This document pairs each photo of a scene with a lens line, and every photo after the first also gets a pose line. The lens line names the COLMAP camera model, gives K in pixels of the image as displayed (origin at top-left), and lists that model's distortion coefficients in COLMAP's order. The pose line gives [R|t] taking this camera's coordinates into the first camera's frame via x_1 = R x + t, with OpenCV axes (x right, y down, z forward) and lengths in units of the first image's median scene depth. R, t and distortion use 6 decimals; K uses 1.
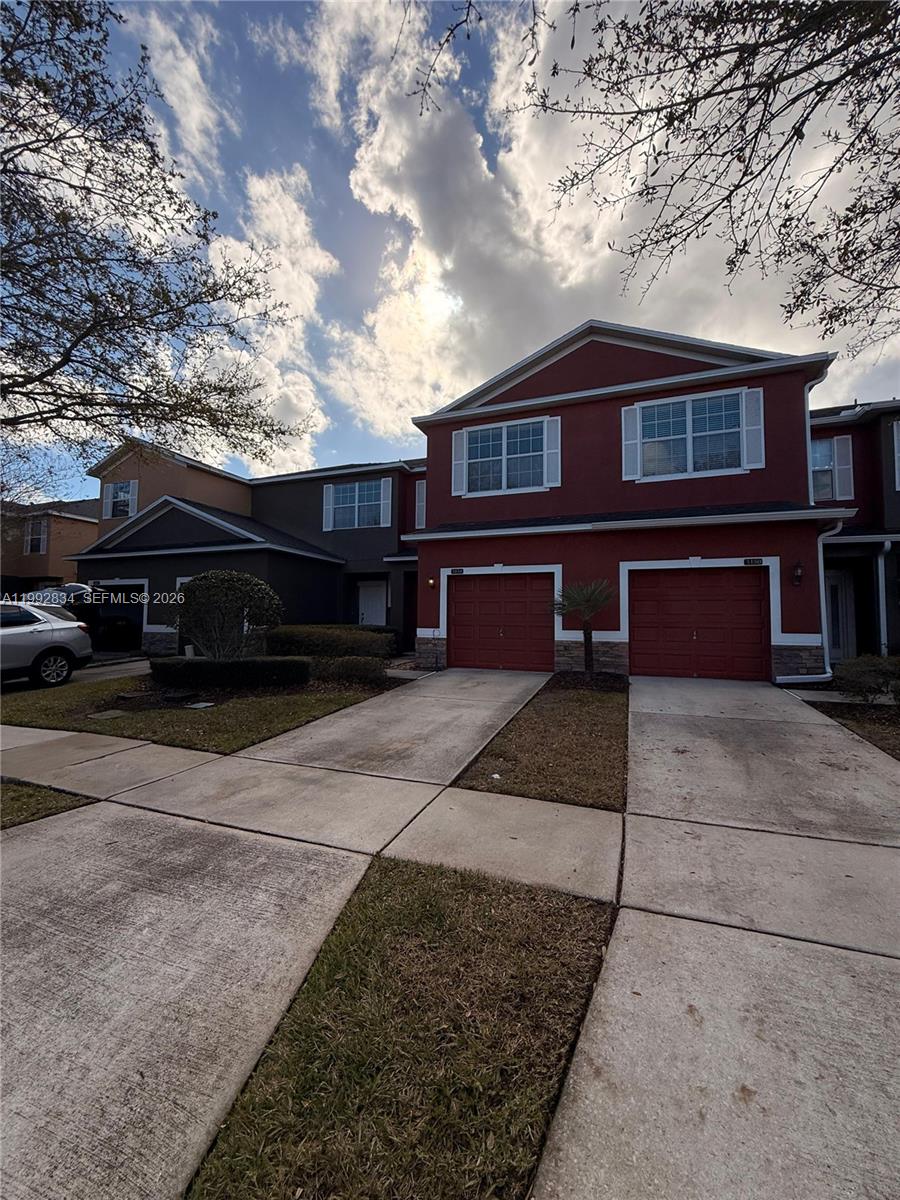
lens RADIAL K [[474.4, 0, 452.5], [0, 474.4, 597.4], [0, 0, 1]] dist [0.000126, -0.000006]
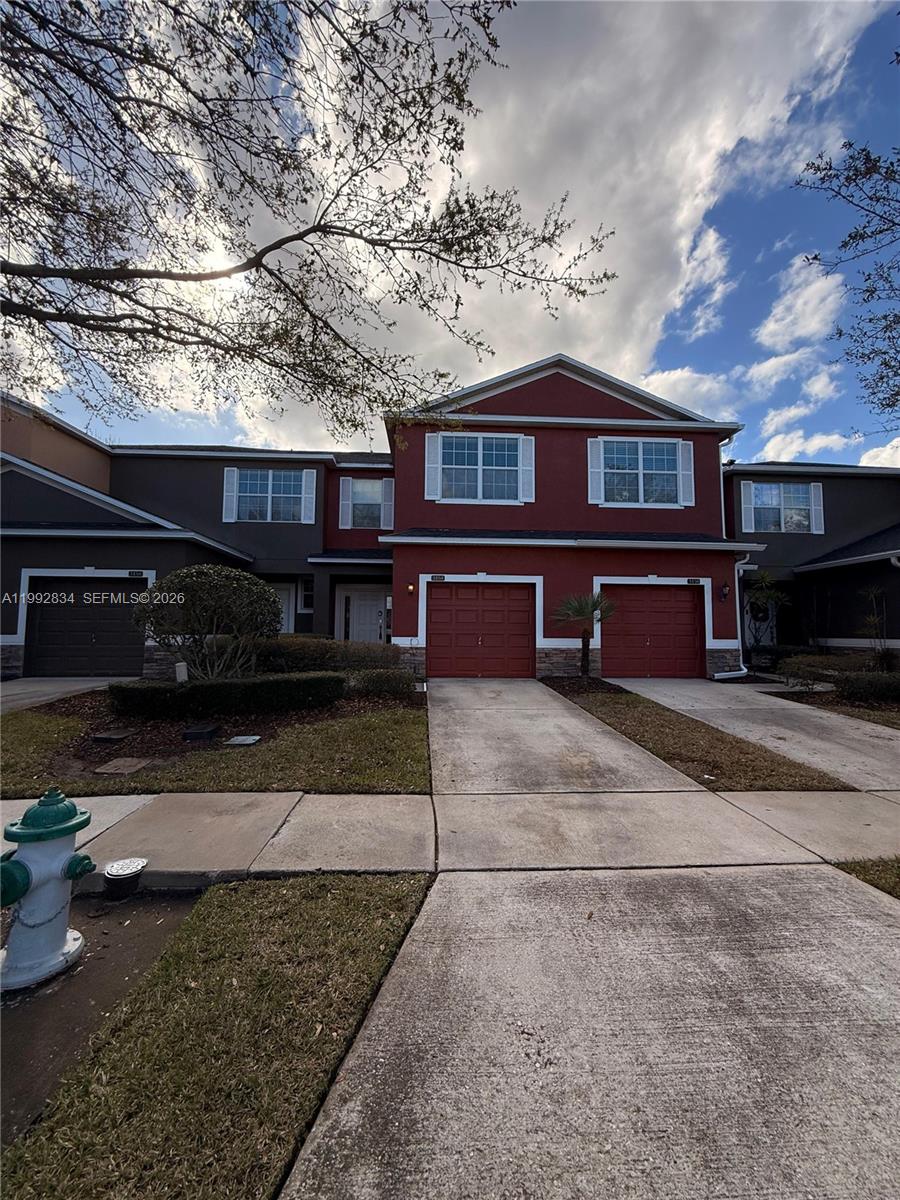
lens RADIAL K [[474.4, 0, 452.5], [0, 474.4, 597.4], [0, 0, 1]] dist [0.000126, -0.000006]
pose [[0.914471, 0.026374, 0.403791, -0.456033], [-0.020589, 0.999614, -0.018661, 0.002748], [-0.404127, 0.008751, 0.914661, 0.132317]]
